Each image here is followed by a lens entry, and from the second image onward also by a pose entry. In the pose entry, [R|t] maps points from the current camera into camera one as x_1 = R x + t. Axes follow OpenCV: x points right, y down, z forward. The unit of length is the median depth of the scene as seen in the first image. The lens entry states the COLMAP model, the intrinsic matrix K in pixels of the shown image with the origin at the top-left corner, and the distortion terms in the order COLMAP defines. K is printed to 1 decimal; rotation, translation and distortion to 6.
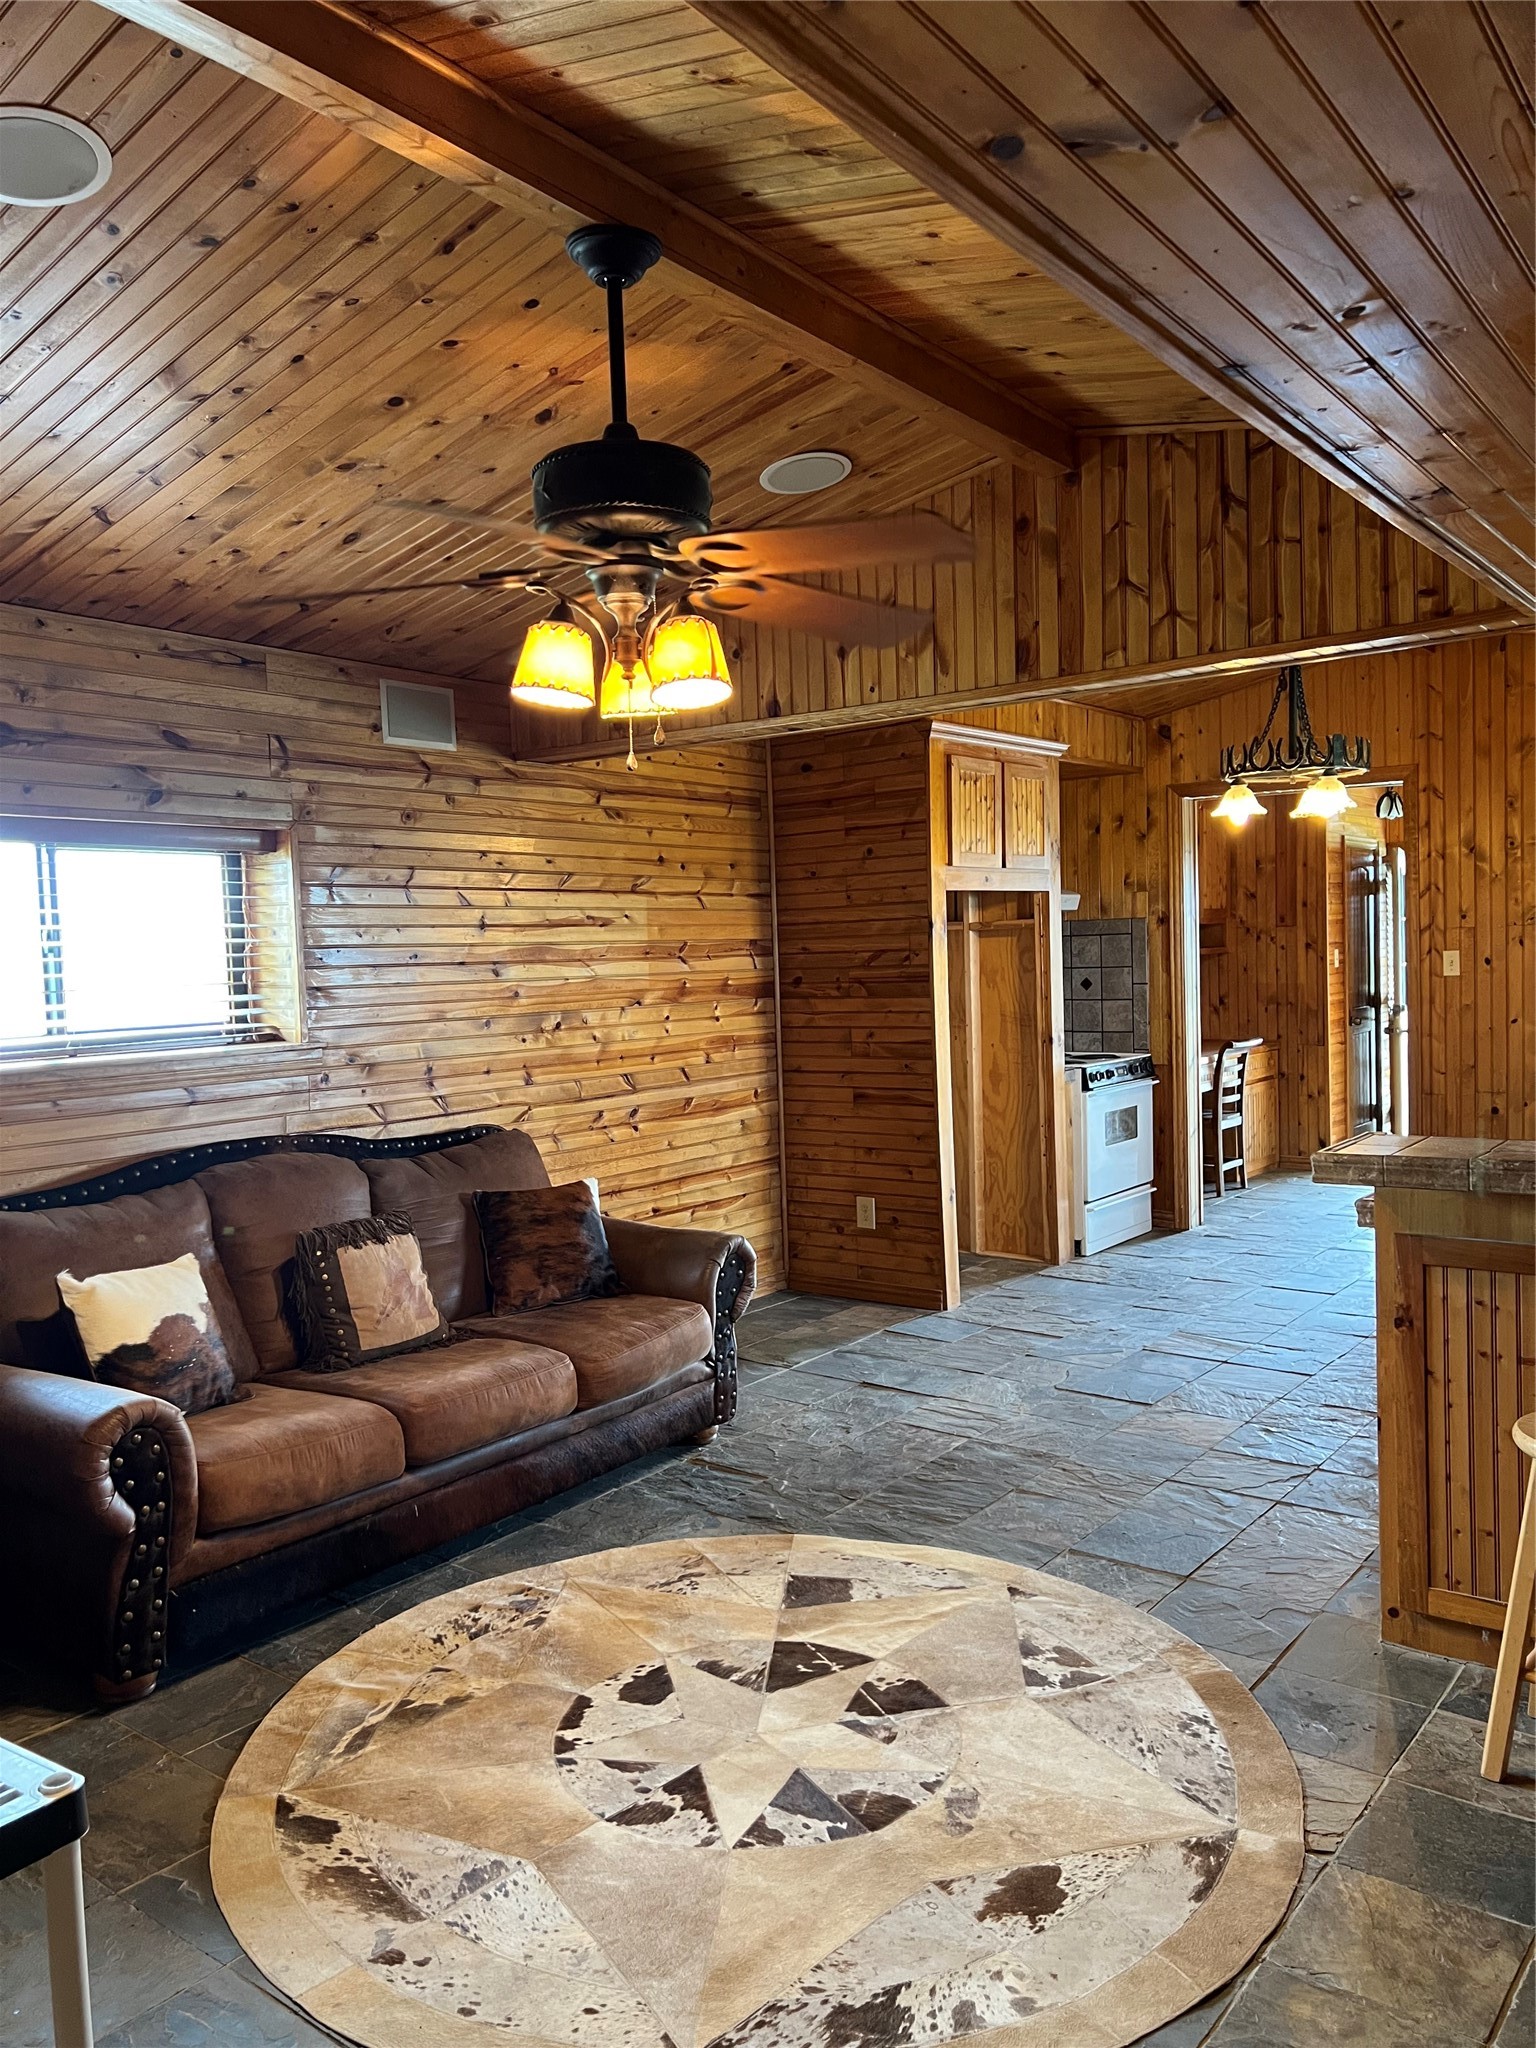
lens RADIAL K [[1524.1, 0, 761.9], [0, 1524.1, 1031.6], [0, 0, 1]] dist [0.049805, -0.059847]
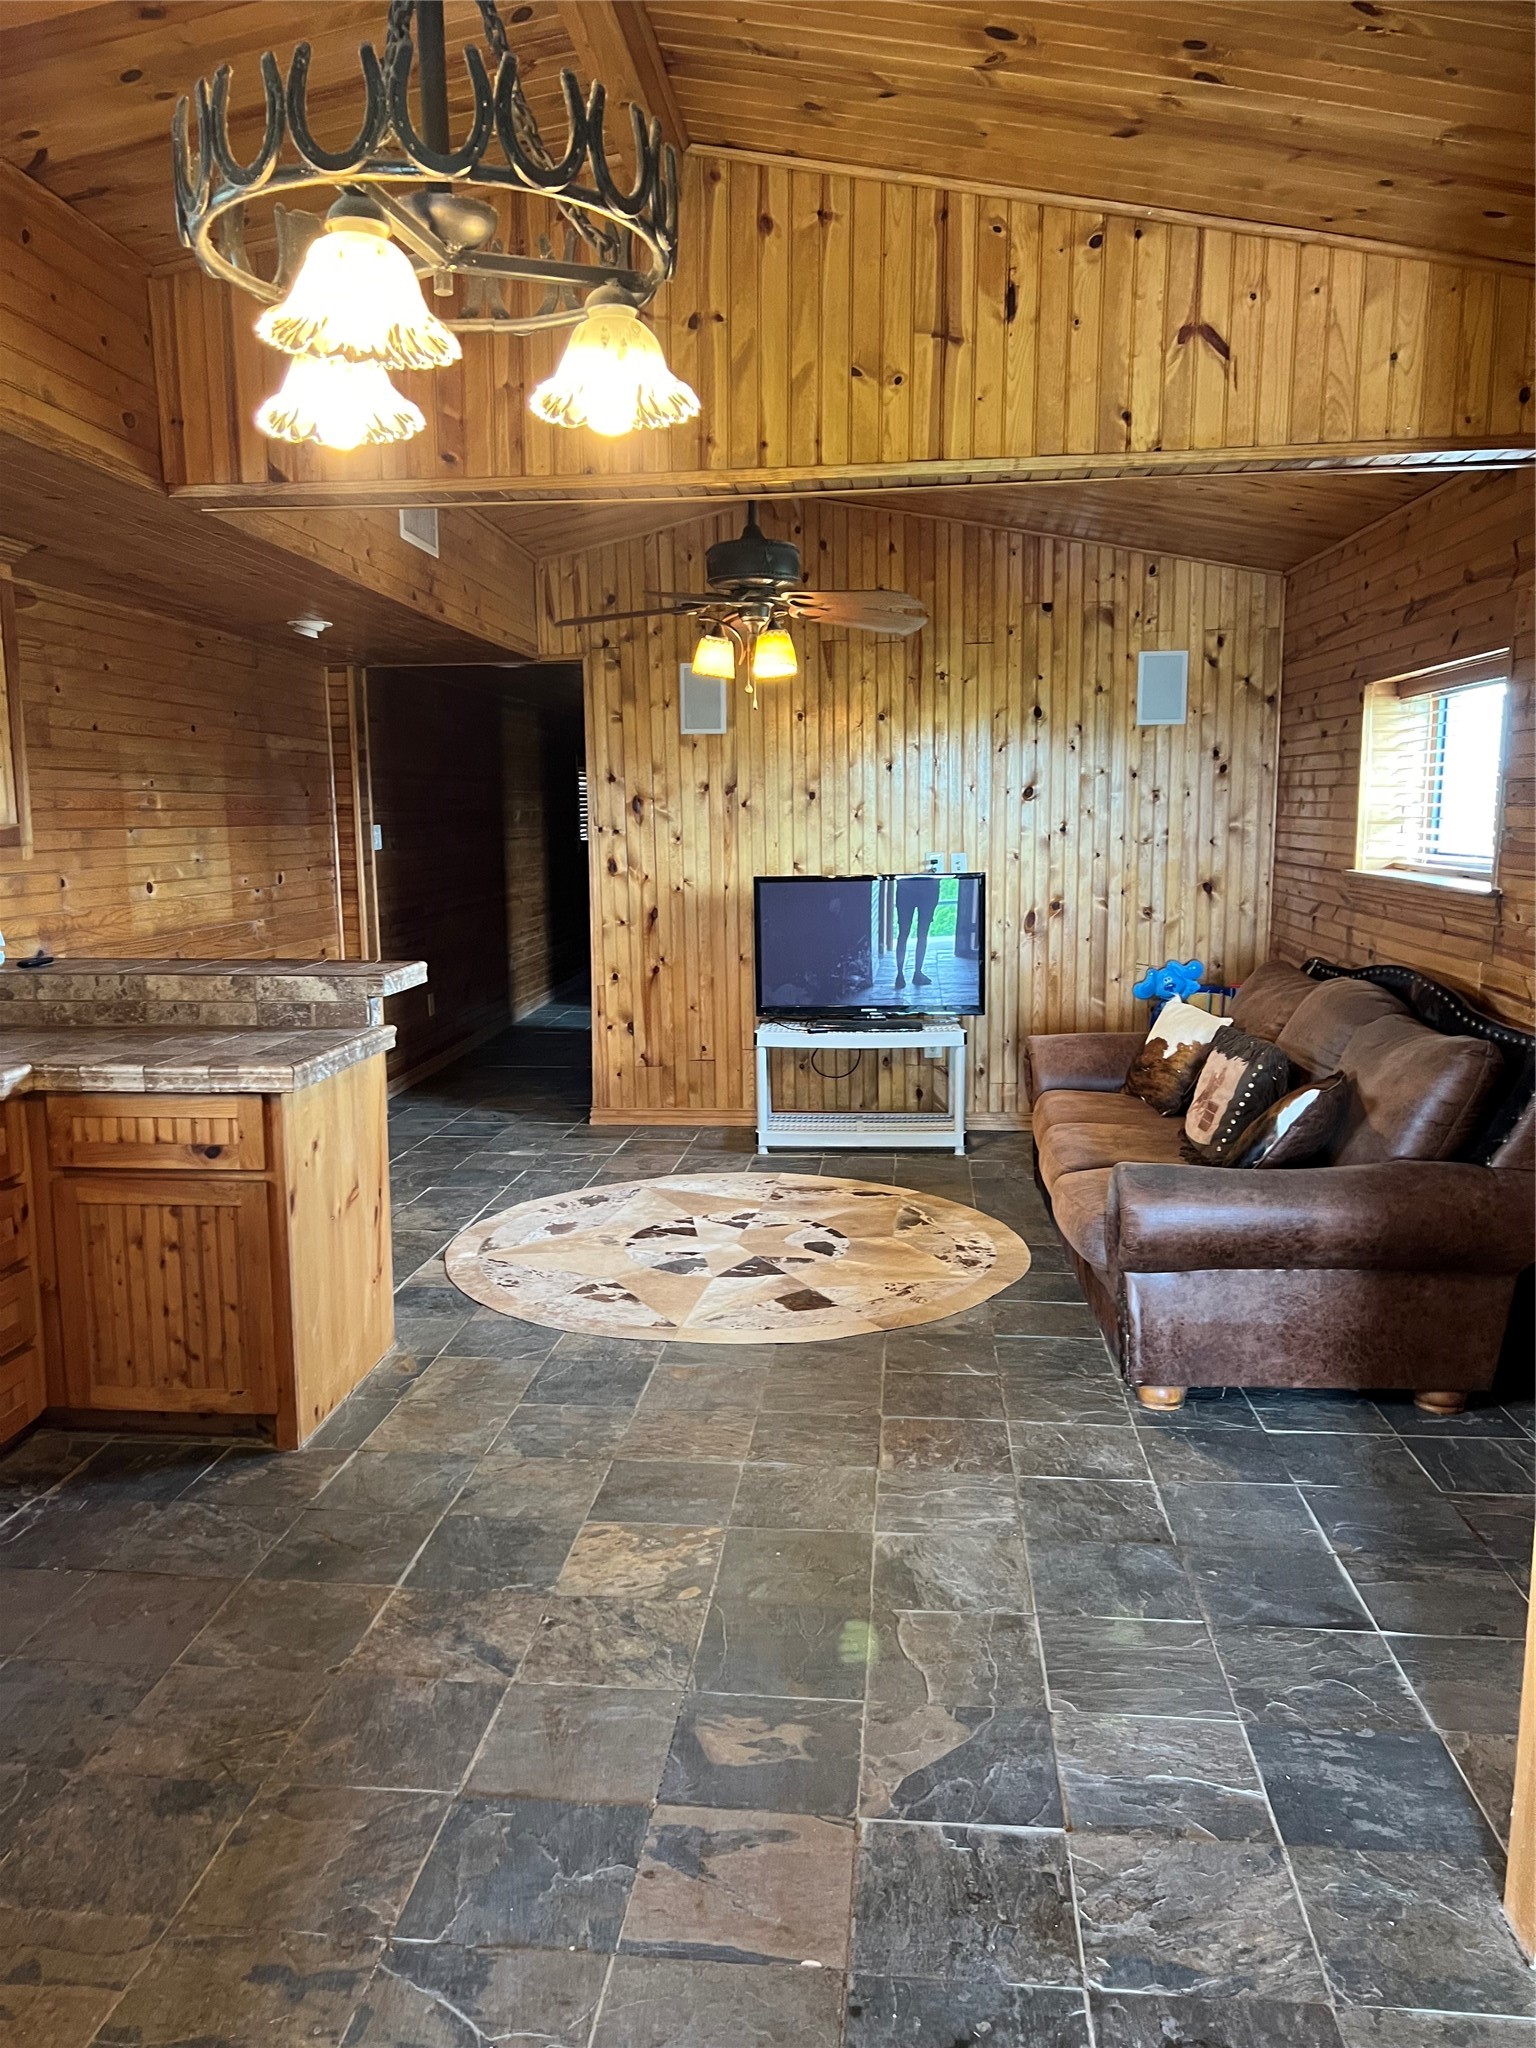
lens RADIAL K [[1524.1, 0, 741.6], [0, 1524.1, 1034.7], [0, 0, 1]] dist [0.049805, -0.059847]
pose [[-0.854491, 0.111971, -0.507254, 0.383058], [0.005361, 0.978342, 0.206927, -0.068779], [0.519438, 0.174098, -0.836585, 1.077675]]
